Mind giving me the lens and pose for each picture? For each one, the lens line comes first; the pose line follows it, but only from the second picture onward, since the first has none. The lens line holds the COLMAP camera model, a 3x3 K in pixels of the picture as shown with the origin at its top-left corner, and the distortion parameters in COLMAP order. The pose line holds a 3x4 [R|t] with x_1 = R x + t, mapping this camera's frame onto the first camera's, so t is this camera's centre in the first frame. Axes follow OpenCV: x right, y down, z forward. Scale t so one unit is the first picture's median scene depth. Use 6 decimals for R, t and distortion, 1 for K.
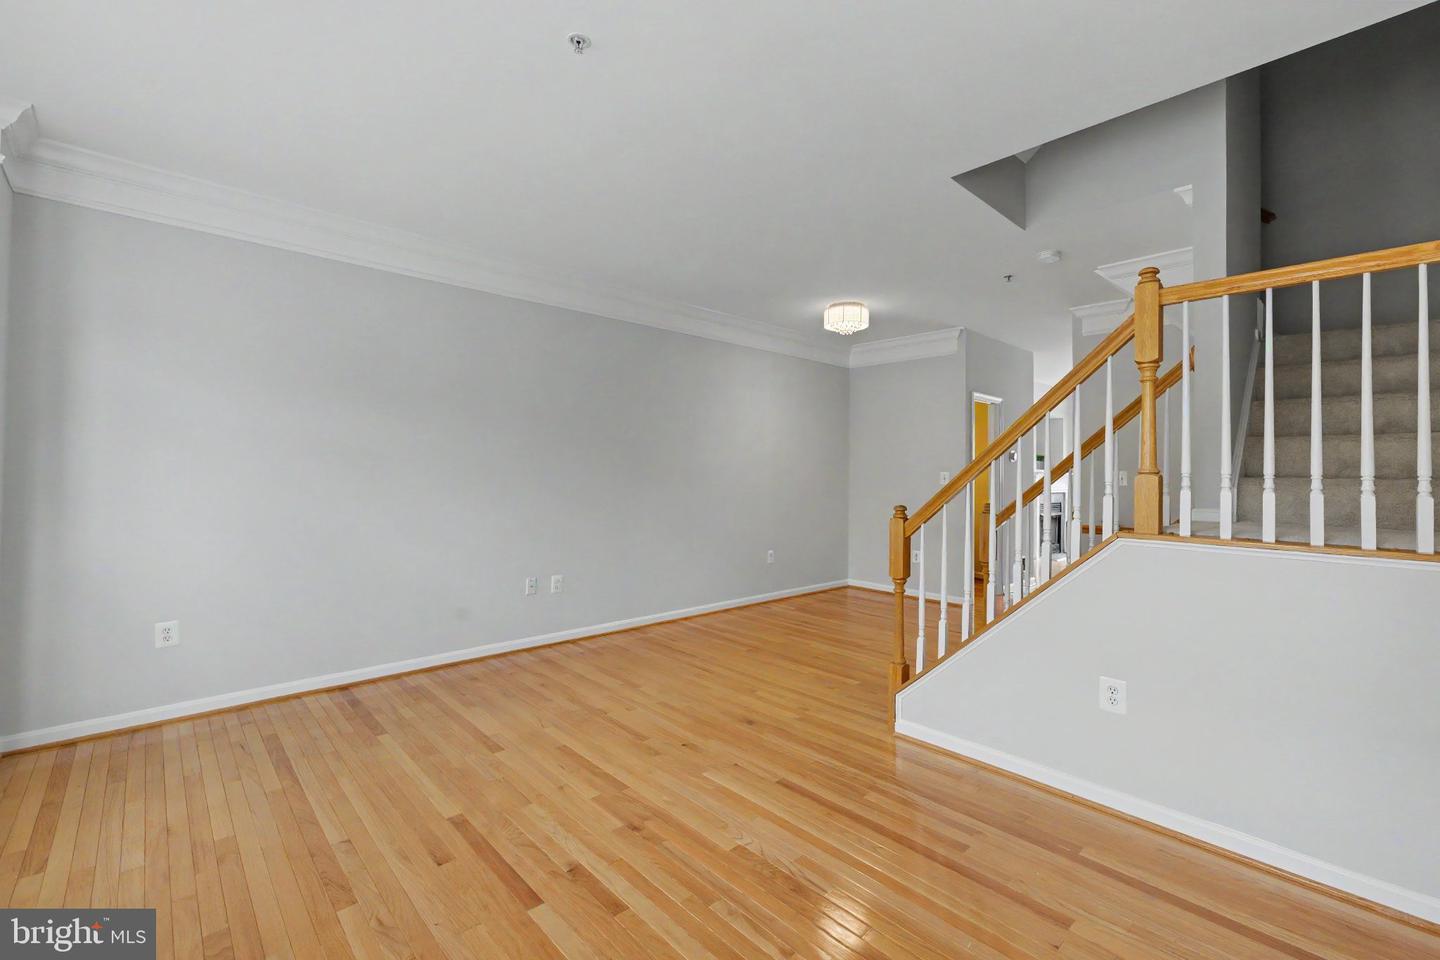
lens RADIAL K [[619.7, 0, 724.3], [0, 619.7, 475.0], [0, 0, 1]] dist [0.005343, 0.000511]
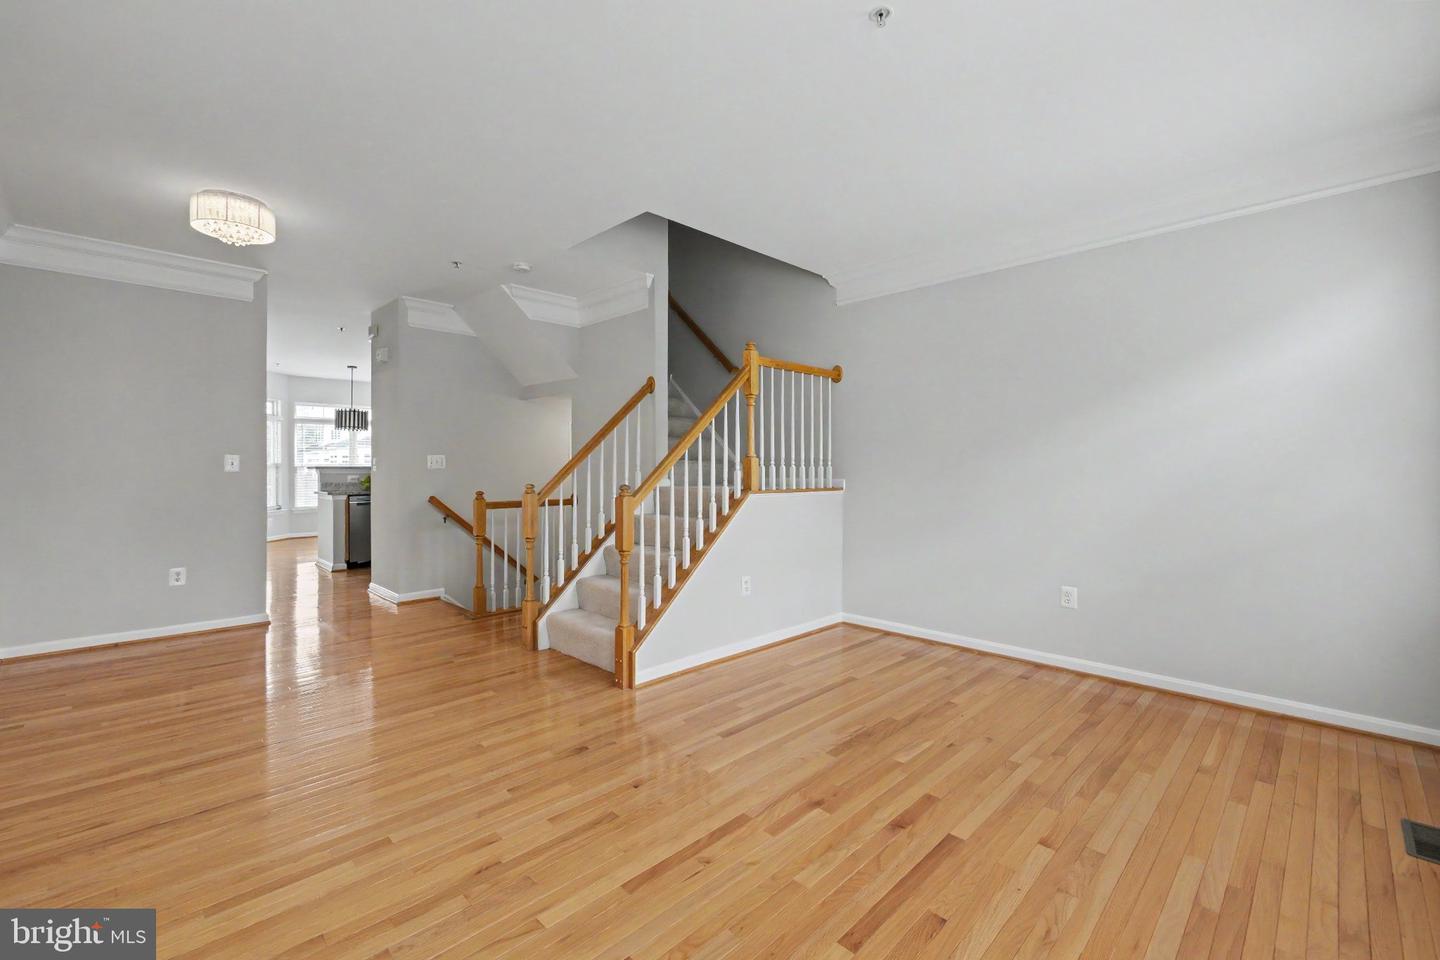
lens RADIAL K [[619.7, 0, 724.2], [0, 619.7, 470.4], [0, 0, 1]] dist [0.005343, 0.000511]
pose [[-0.041265, -0.015715, 0.999025, -0.858527], [0.001188, 0.999875, 0.015777, 0.007618], [-0.999148, 0.001838, -0.041241, 0.898789]]
